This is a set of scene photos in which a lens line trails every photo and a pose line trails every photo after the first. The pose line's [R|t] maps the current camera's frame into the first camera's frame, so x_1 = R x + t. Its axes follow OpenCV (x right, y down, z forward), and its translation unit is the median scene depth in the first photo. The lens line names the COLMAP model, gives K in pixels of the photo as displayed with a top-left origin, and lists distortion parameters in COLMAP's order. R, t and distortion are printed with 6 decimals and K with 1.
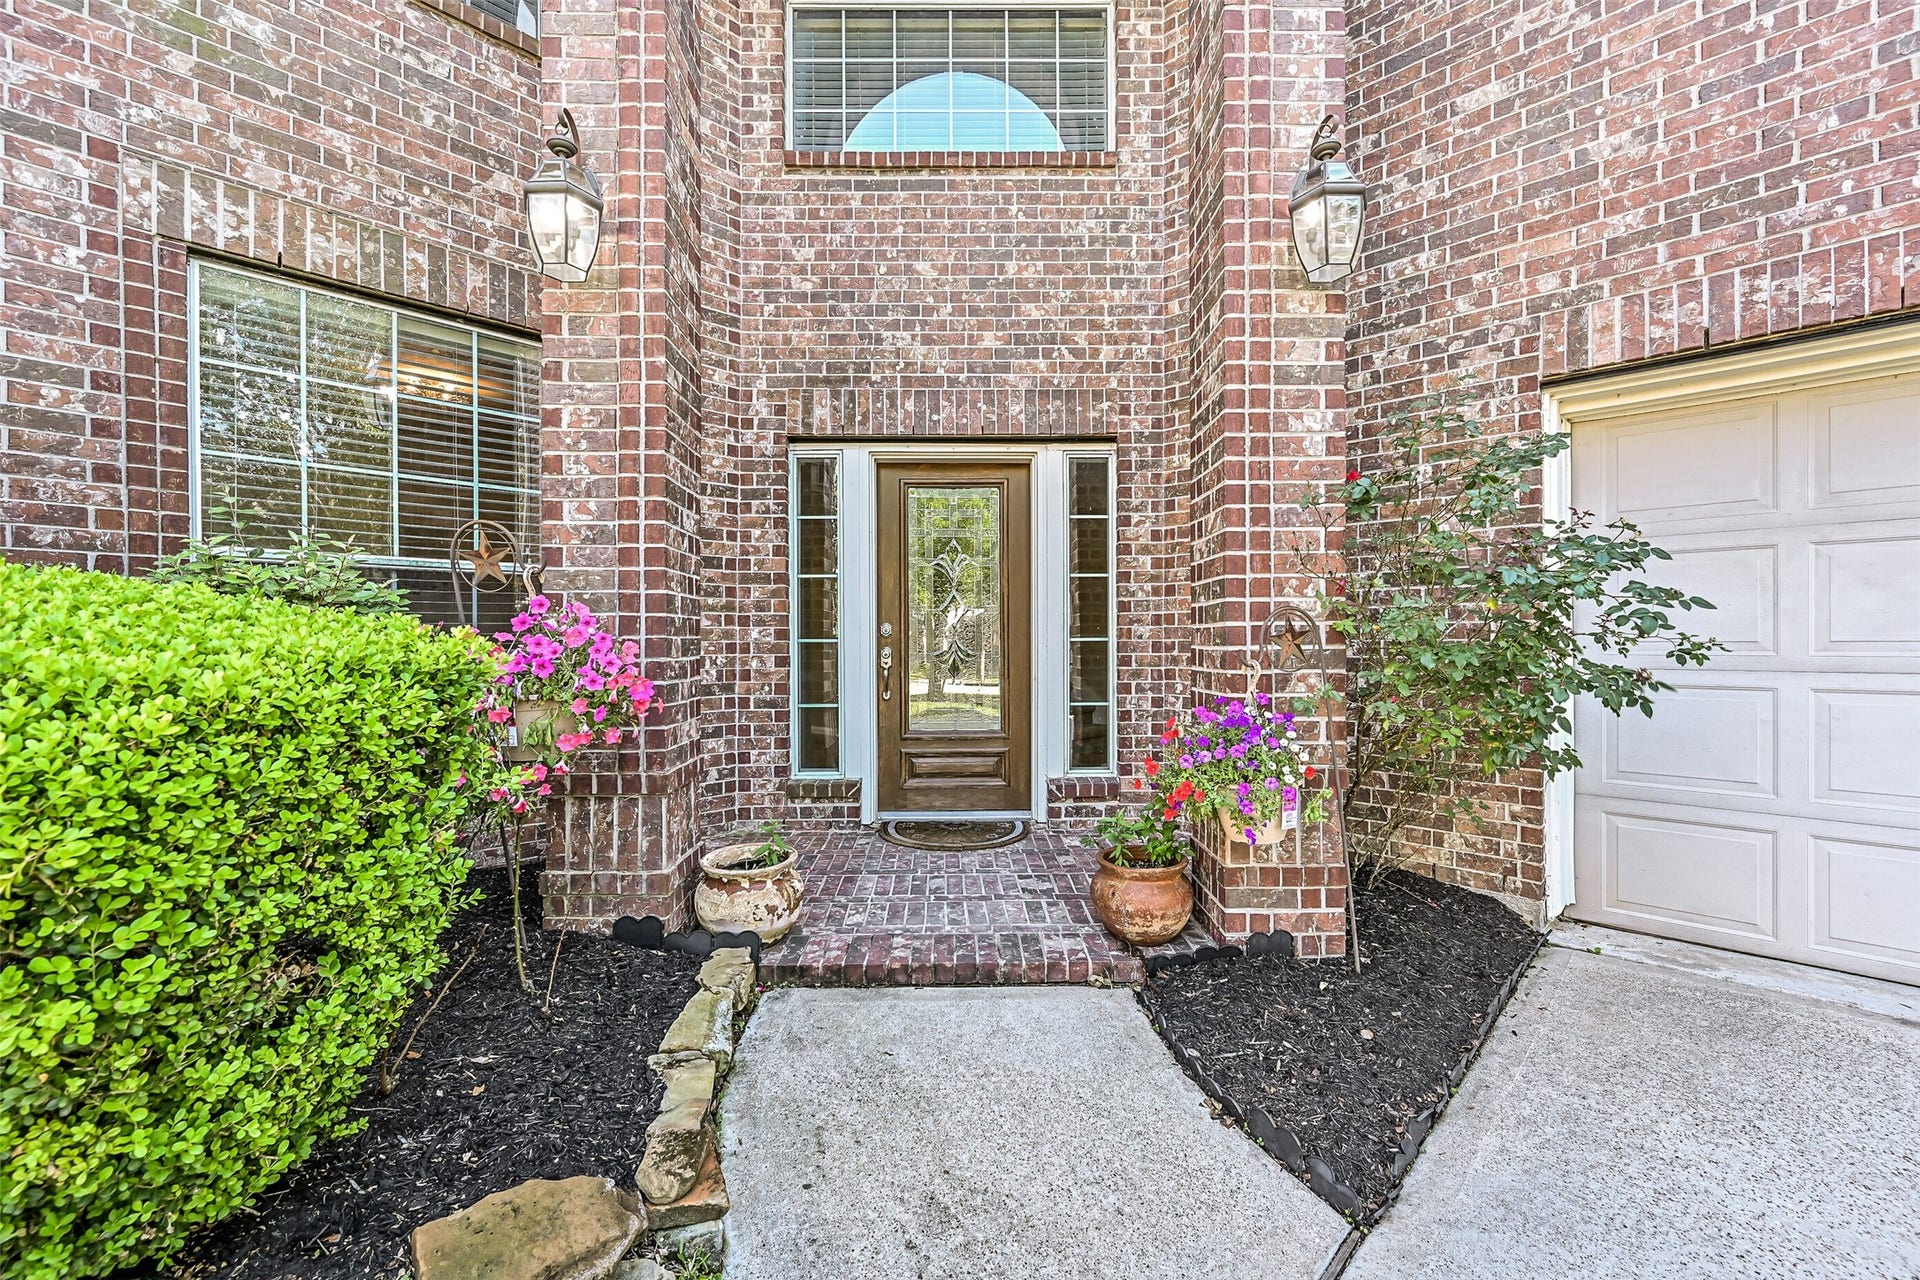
lens RADIAL K [[792.0, 0, 969.9], [0, 792.0, 638.9], [0, 0, 1]] dist [-0.000348, 0.000047]
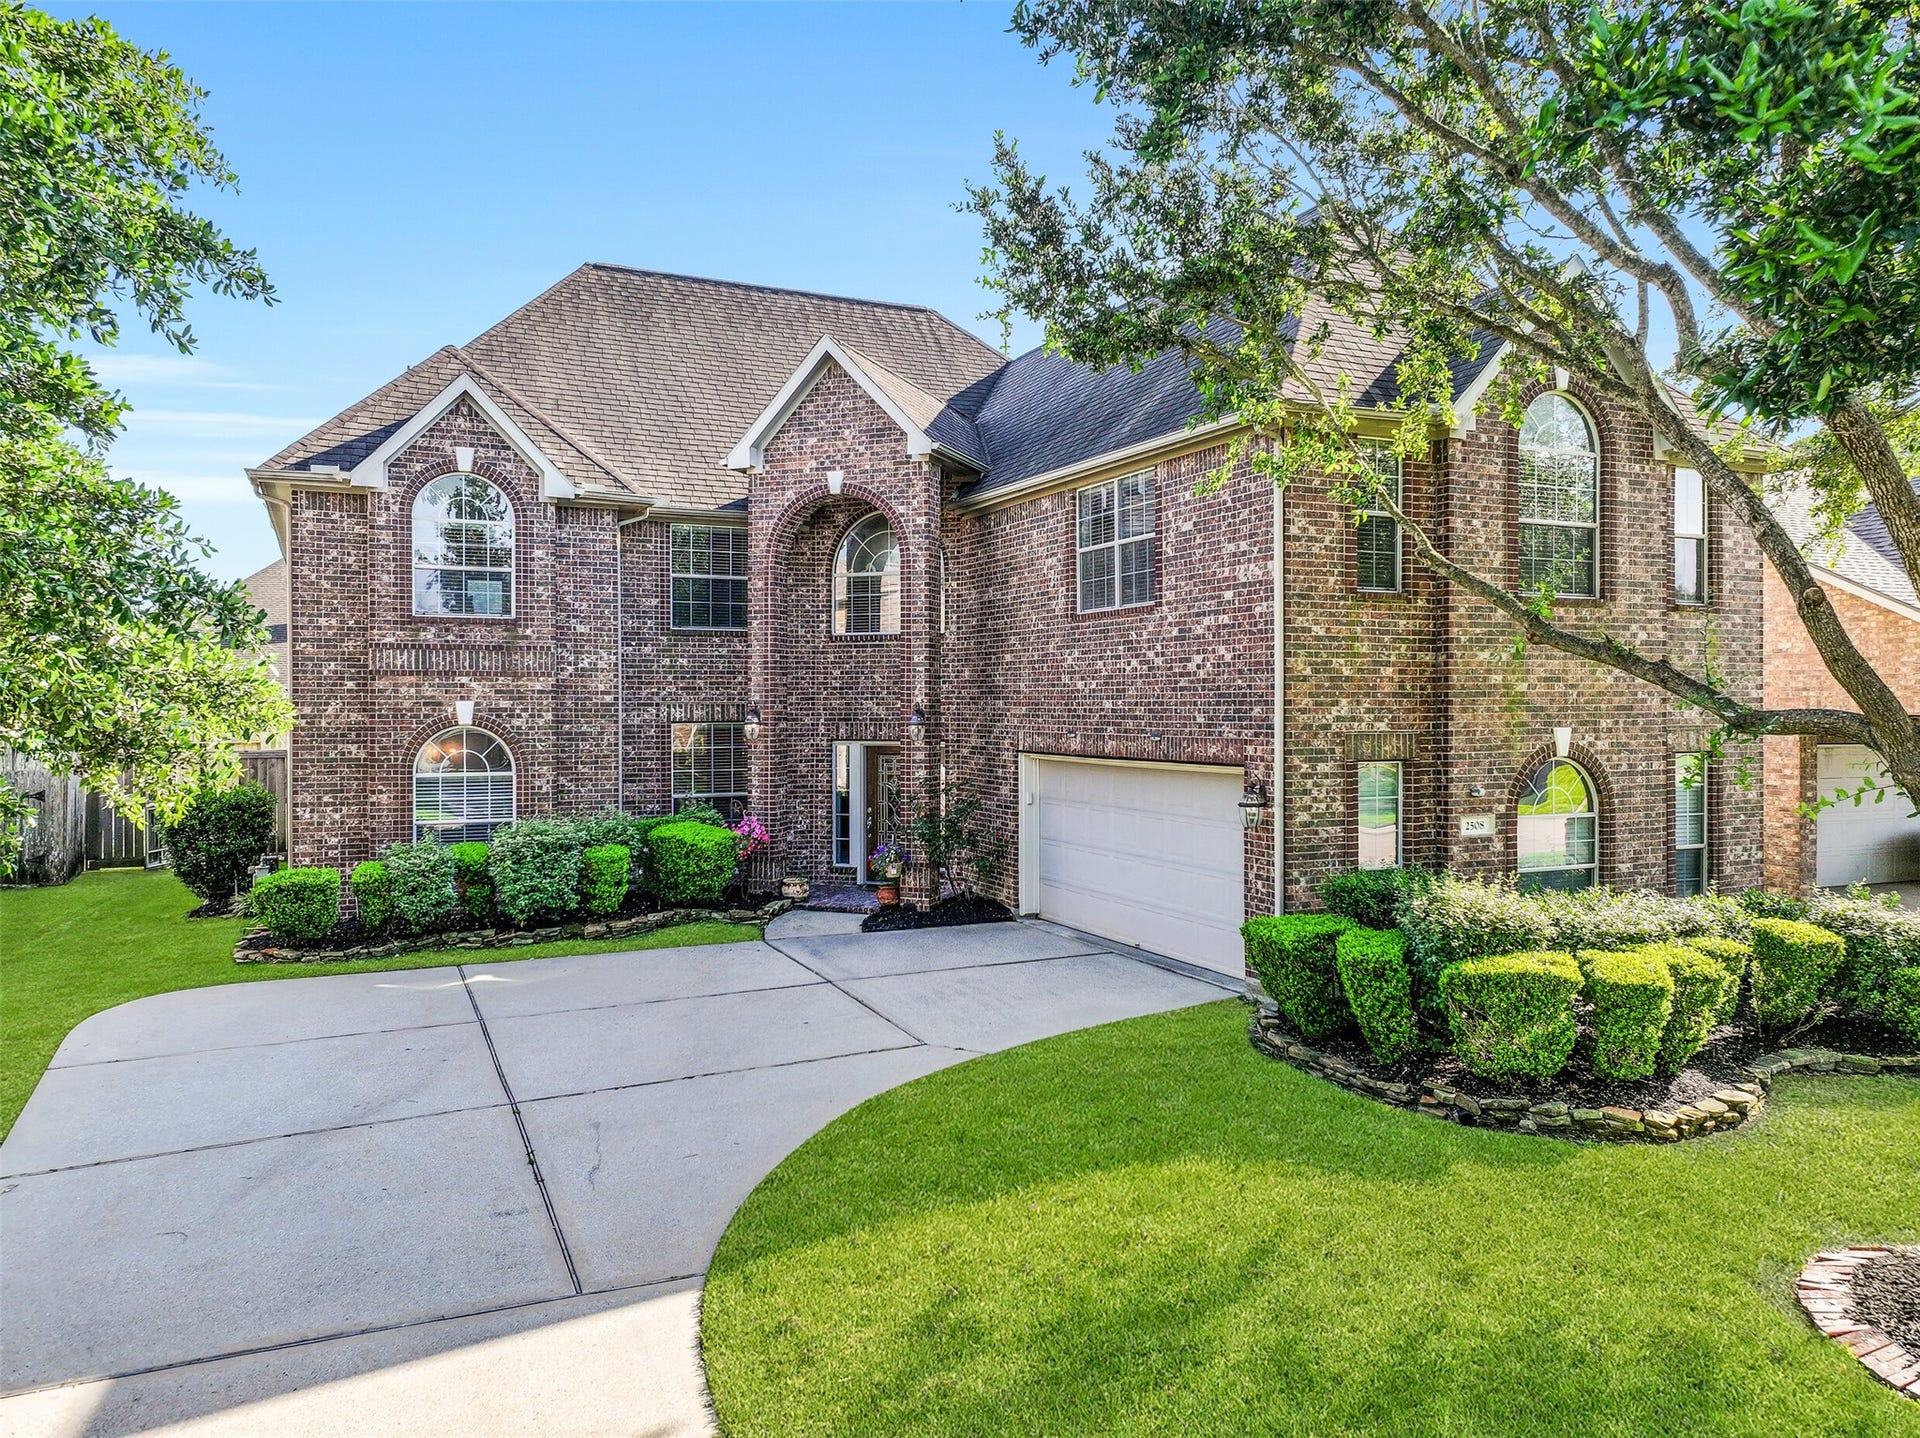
lens RADIAL K [[1319.3, 0, 960.0], [0, 1319.3, 719.0], [0, 0, 1]] dist [0.003223, -0.001199]
pose [[0.933378, 0.005704, -0.358848, 1.812208], [-0.001782, 0.999935, 0.011259, -0.379623], [0.358889, -0.009870, 0.933328, -3.074507]]
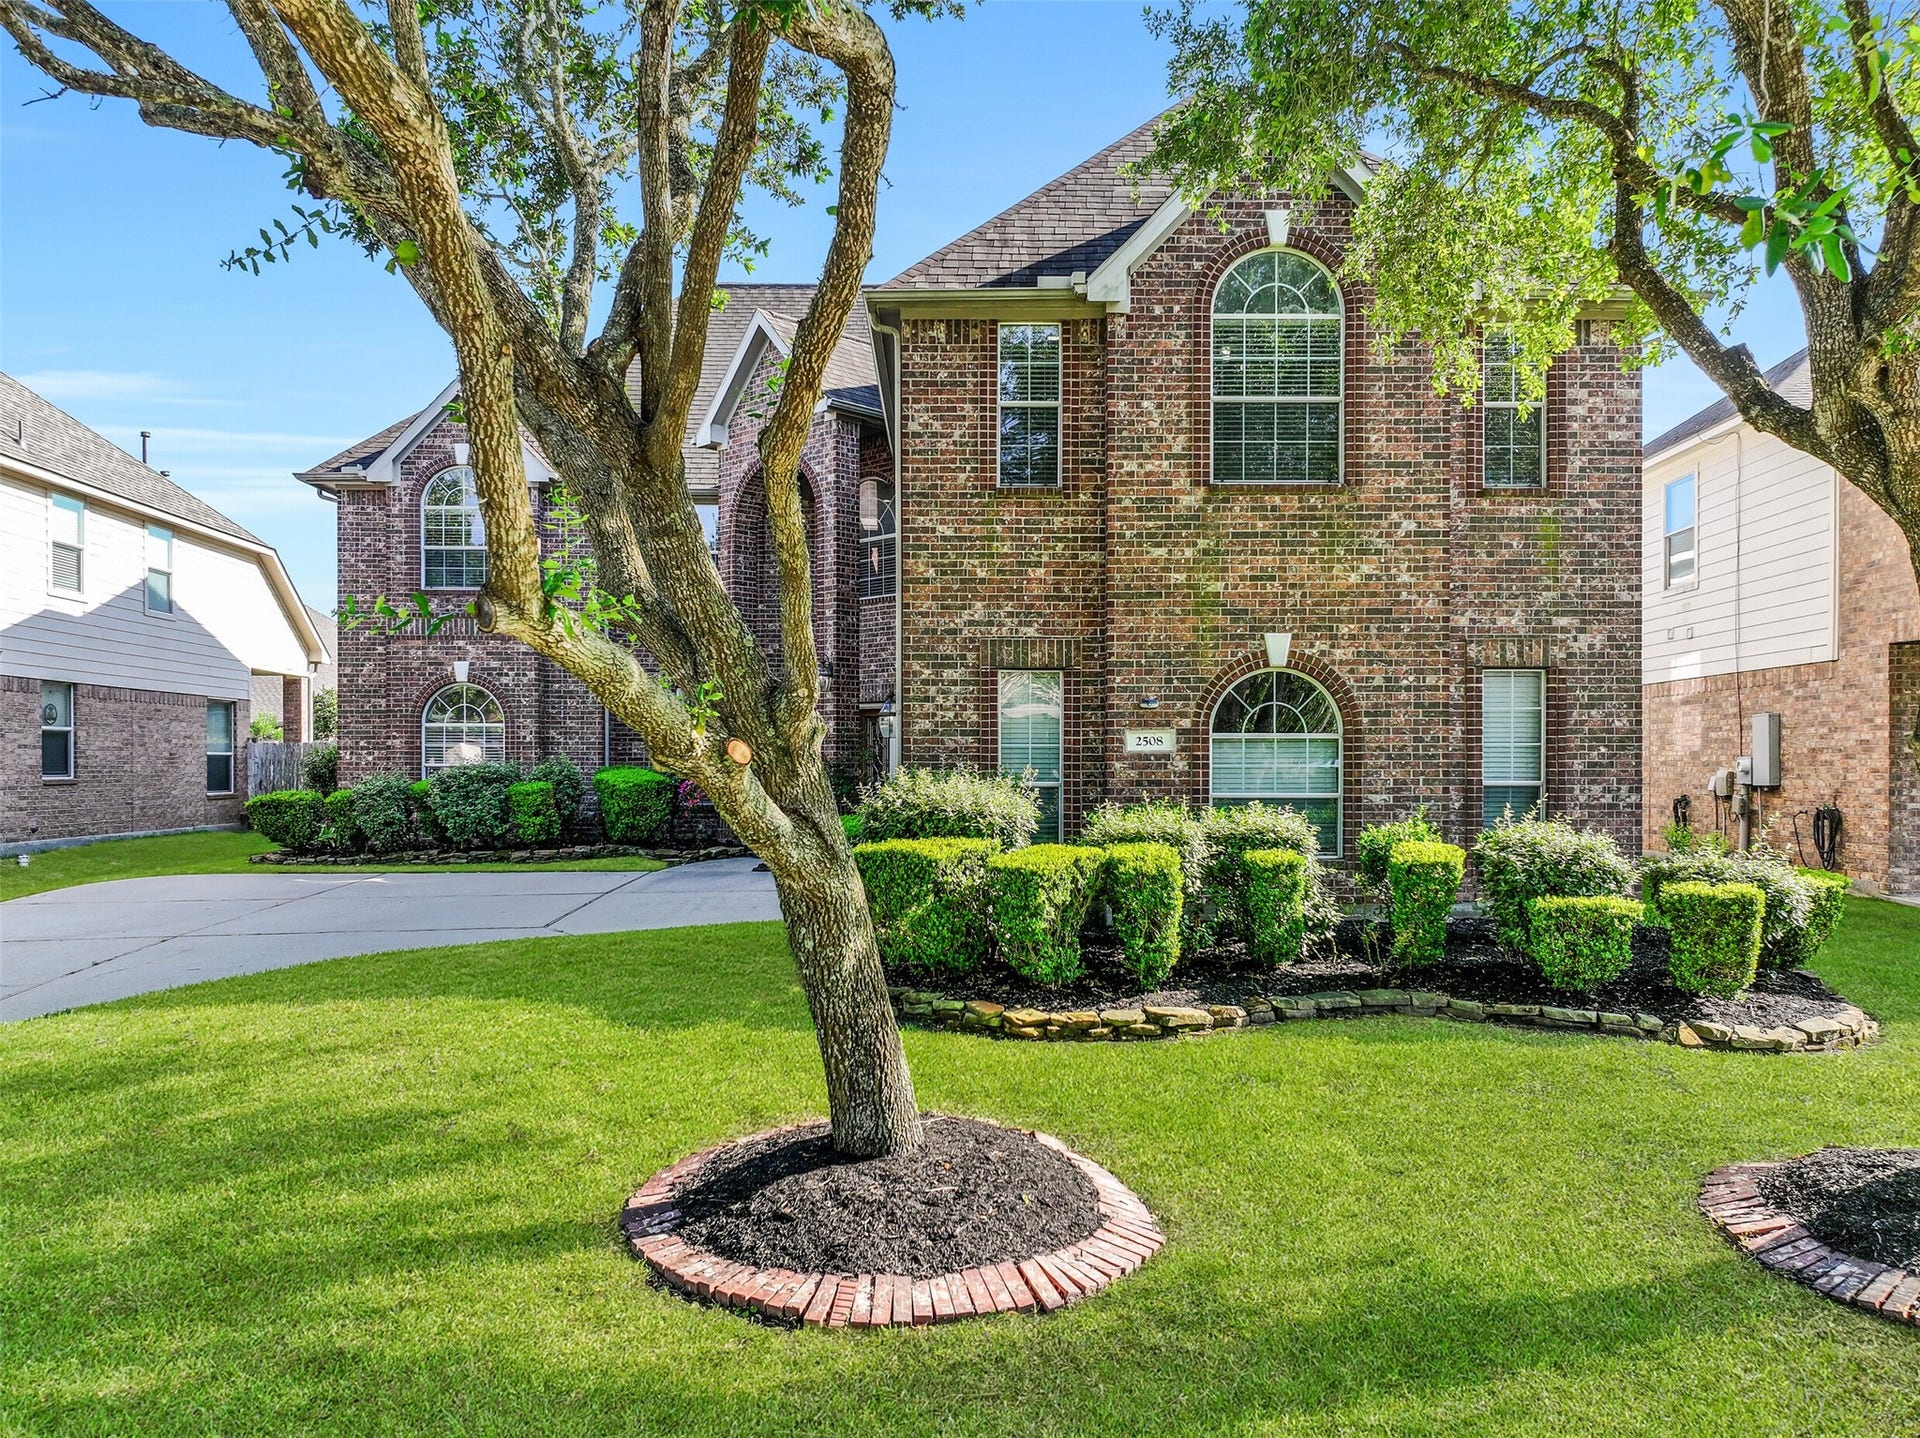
lens RADIAL K [[1337.4, 0, 963.0], [0, 1337.4, 775.5], [0, 0, 1]] dist [0.003894, 0.002433]
pose [[0.718089, 0.013082, -0.695828, 3.468015], [-0.002167, 0.999860, 0.016562, -0.079660], [0.695948, -0.010385, 0.718017, -2.093740]]
